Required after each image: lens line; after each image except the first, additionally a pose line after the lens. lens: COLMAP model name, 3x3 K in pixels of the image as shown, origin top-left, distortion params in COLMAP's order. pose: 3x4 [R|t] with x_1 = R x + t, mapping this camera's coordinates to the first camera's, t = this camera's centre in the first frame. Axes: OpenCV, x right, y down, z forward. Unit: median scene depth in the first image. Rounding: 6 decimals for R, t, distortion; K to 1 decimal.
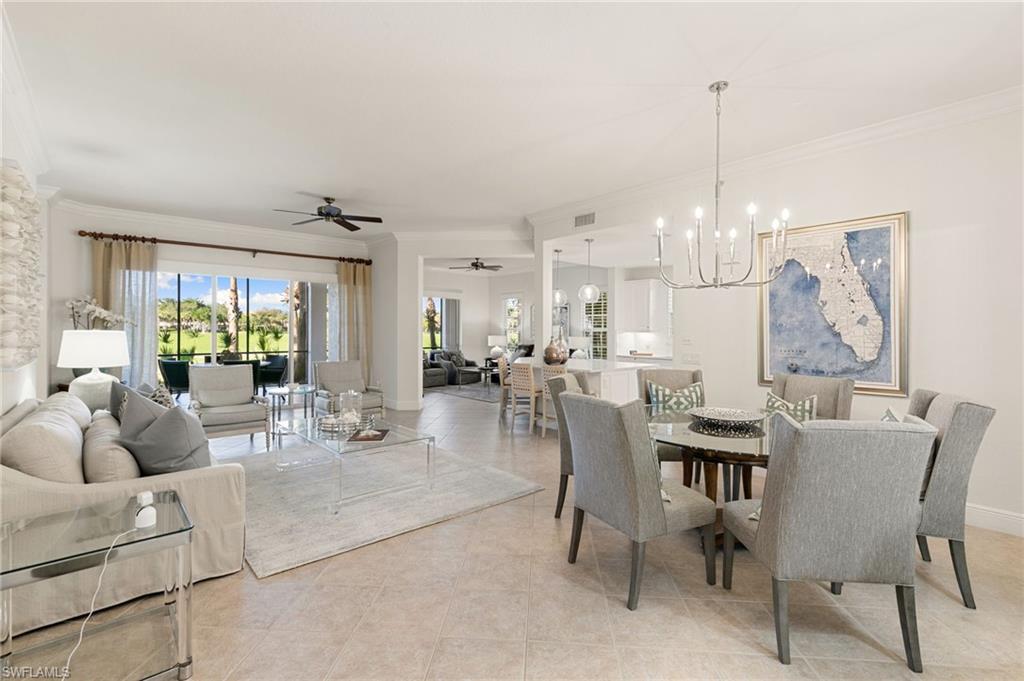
lens RADIAL K [[458.5, 0, 511.2], [0, 458.5, 328.7], [0, 0, 1]] dist [0.008611, -0.001637]
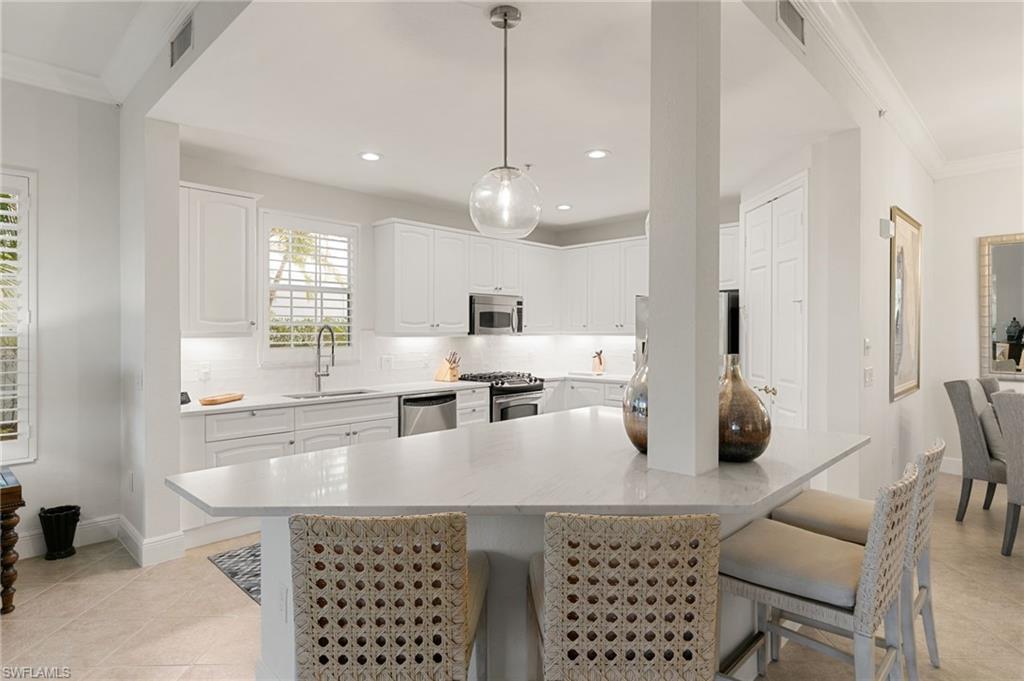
lens RADIAL K [[554.0, 0, 514.3], [0, 554.0, 335.0], [0, 0, 1]] dist [0.004060, -0.000375]
pose [[-0.080673, -0.011171, 0.996678, -0.237081], [-0.002631, 0.999936, 0.010995, 0.000930], [-0.996737, -0.001735, -0.080697, 1.191805]]
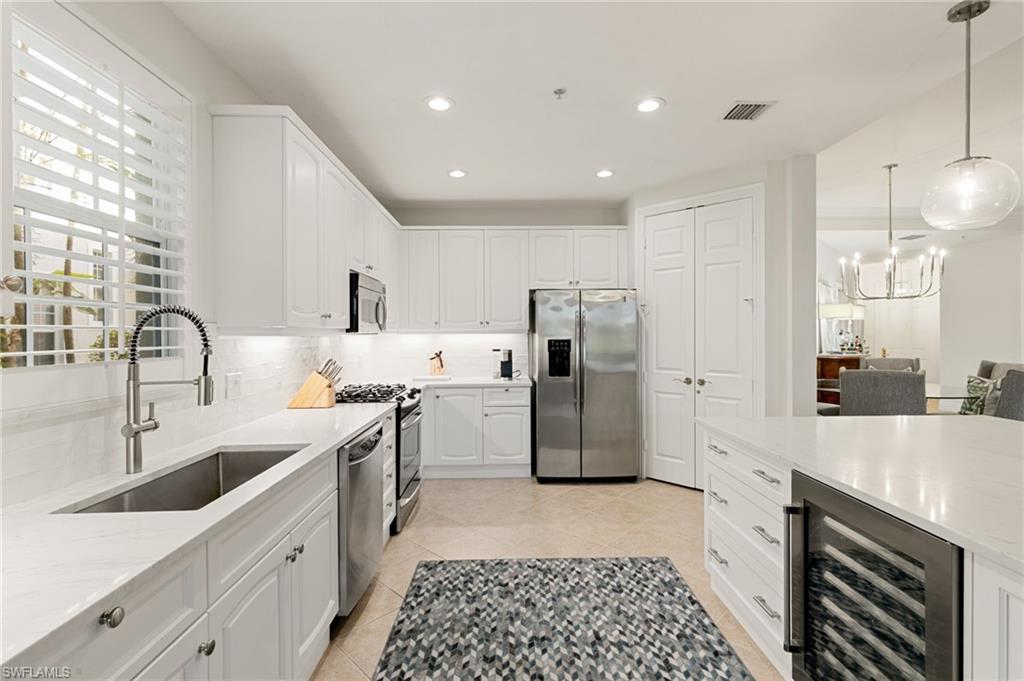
lens RADIAL K [[458.5, 0, 510.0], [0, 458.5, 333.9], [0, 0, 1]] dist [0.008611, -0.001637]
pose [[-0.761870, -0.002436, 0.647726, 0.210690], [-0.000512, 0.999995, 0.003158, 0.010141], [-0.647730, 0.002074, -0.761867, 1.453119]]
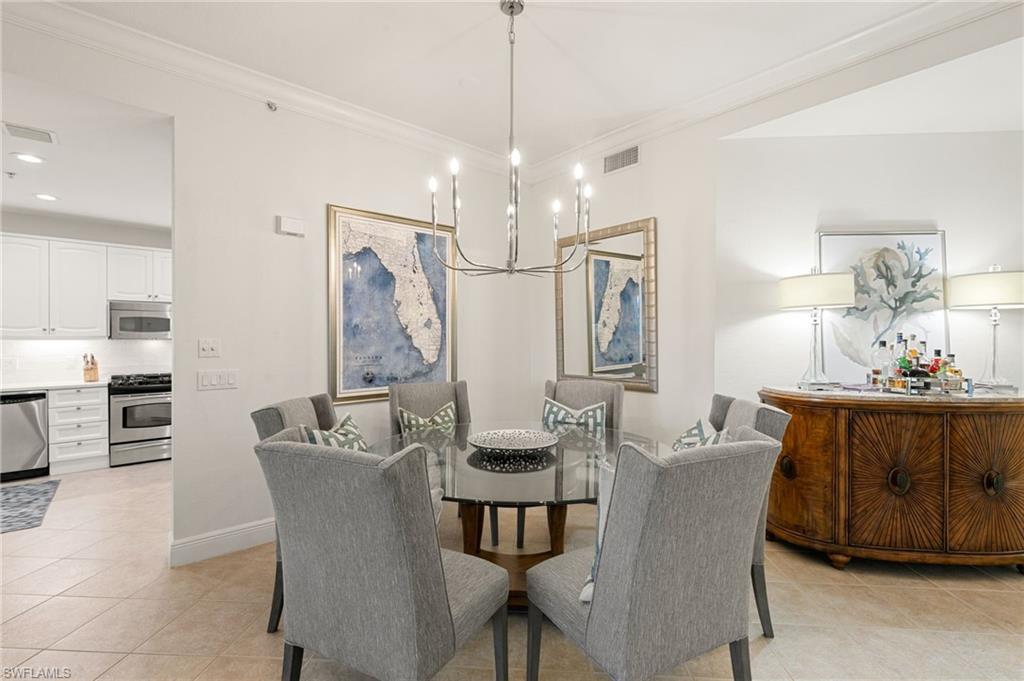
lens RADIAL K [[458.5, 0, 514.9], [0, 458.5, 340.2], [0, 0, 1]] dist [0.008611, -0.001637]
pose [[-0.002122, -0.005371, 0.999983, -0.148596], [-0.001725, 0.999984, 0.005368, 0.008038], [-0.999996, -0.001714, -0.002132, 0.486245]]
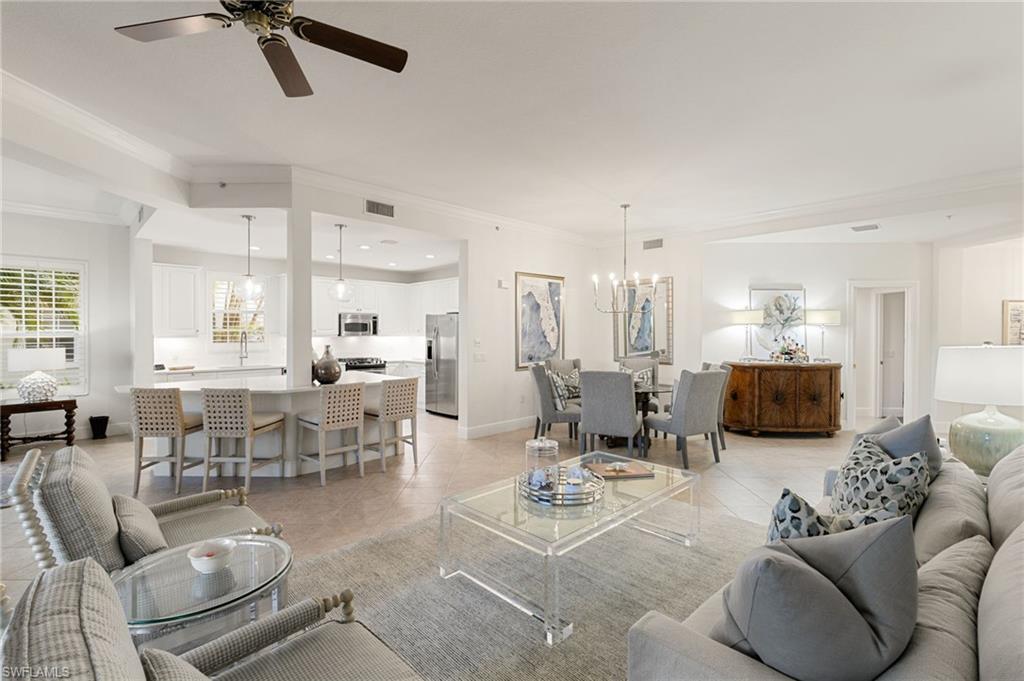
lens RADIAL K [[458.5, 0, 512.7], [0, 458.5, 335.6], [0, 0, 1]] dist [0.008611, -0.001637]
pose [[-0.051395, -0.013601, 0.998586, -0.687781], [-0.002753, 0.999905, 0.013477, -0.009946], [-0.998675, -0.002057, -0.051427, 0.759873]]
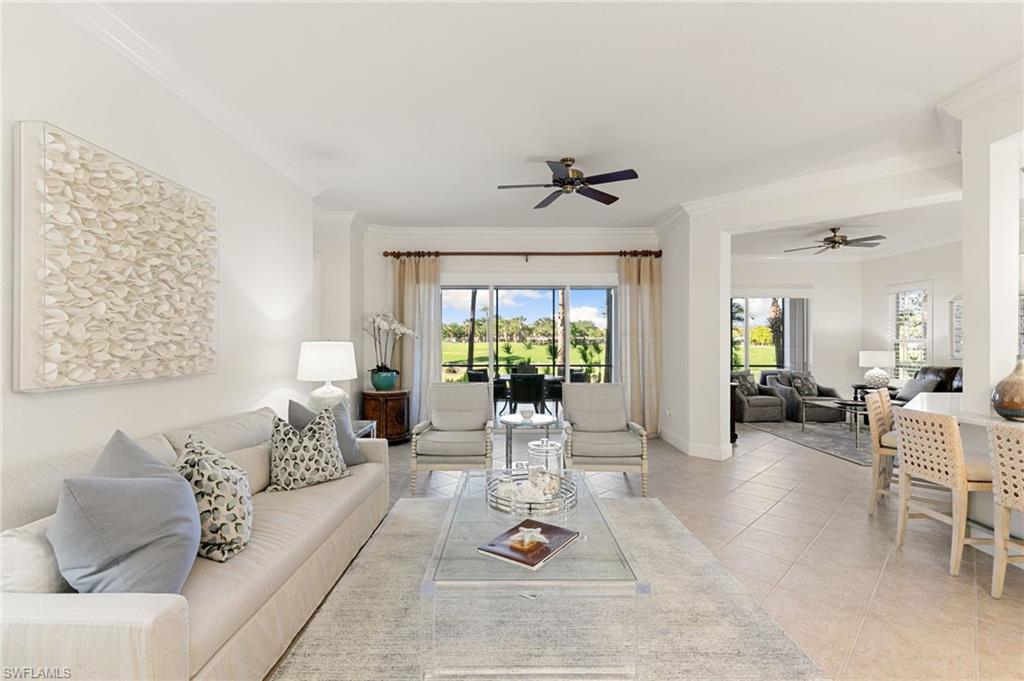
lens RADIAL K [[458.5, 0, 515.0], [0, 458.5, 340.5], [0, 0, 1]] dist [0.008611, -0.001637]
pose [[0.757118, -0.003888, -0.653266, 0.013055], [0.002131, 0.999992, -0.003481, 0.003432], [0.653274, 0.001243, 0.757120, 0.364506]]
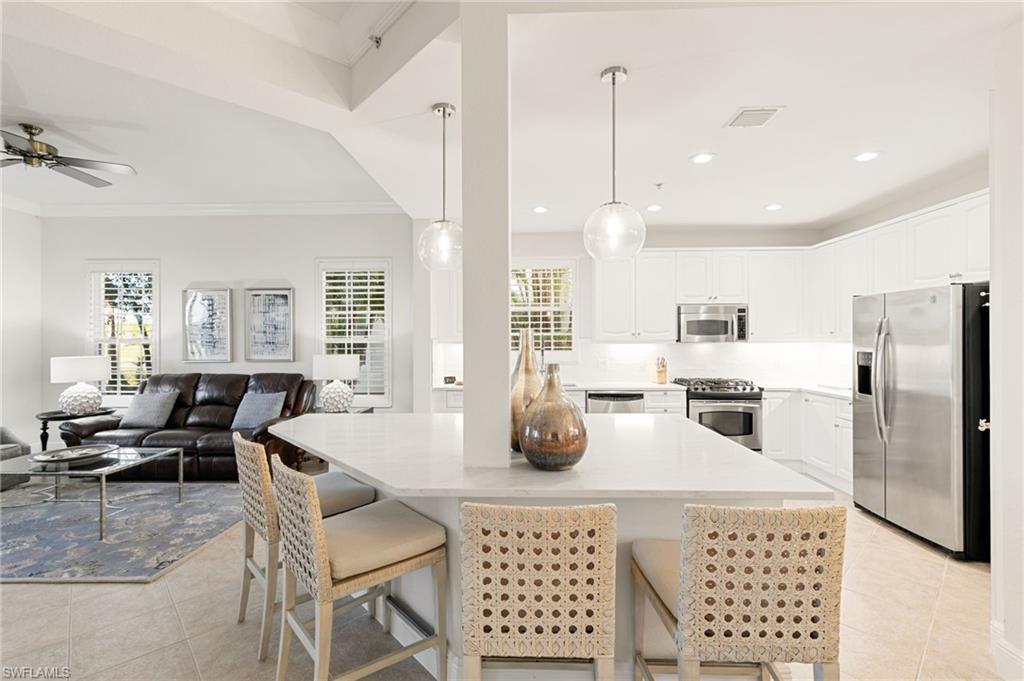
lens RADIAL K [[458.5, 0, 511.6], [0, 458.5, 338.0], [0, 0, 1]] dist [0.008611, -0.001637]
pose [[0.684523, -0.005718, 0.728969, -0.133926], [0.005660, 0.999981, 0.002529, -0.000461], [-0.728970, 0.002395, 0.684542, 0.850541]]
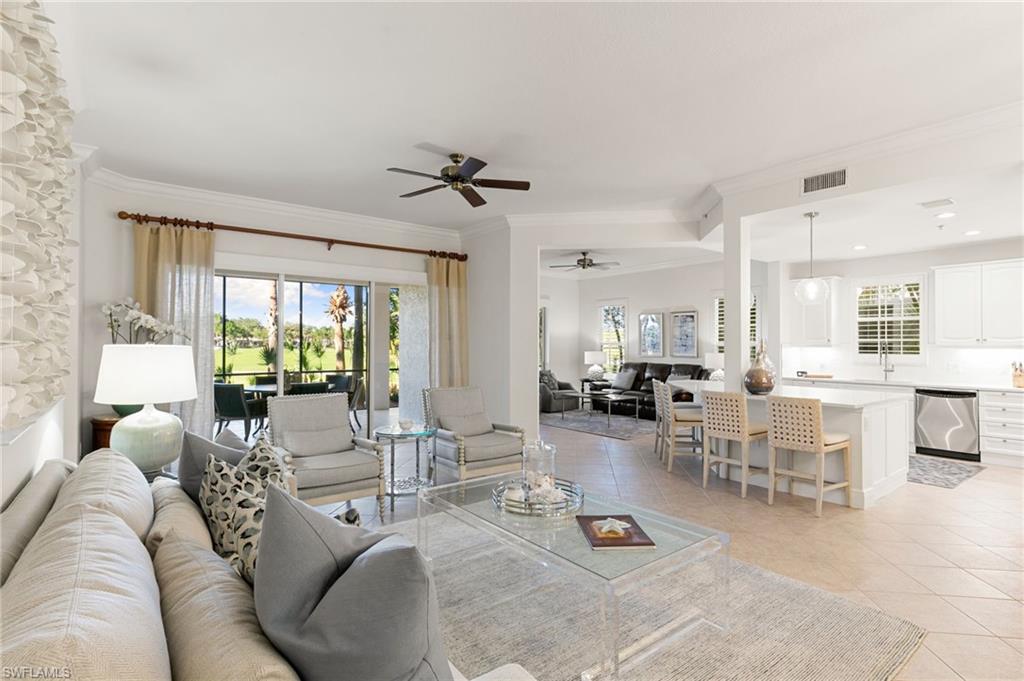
lens RADIAL K [[492.3, 0, 512.4], [0, 492.3, 339.3], [0, 0, 1]] dist [-0.003368, -0.000587]
pose [[0.998100, -0.001587, -0.061595, -0.243535], [0.001040, 0.999960, -0.008907, 0.002096], [0.061607, 0.008826, 0.998061, 0.238880]]
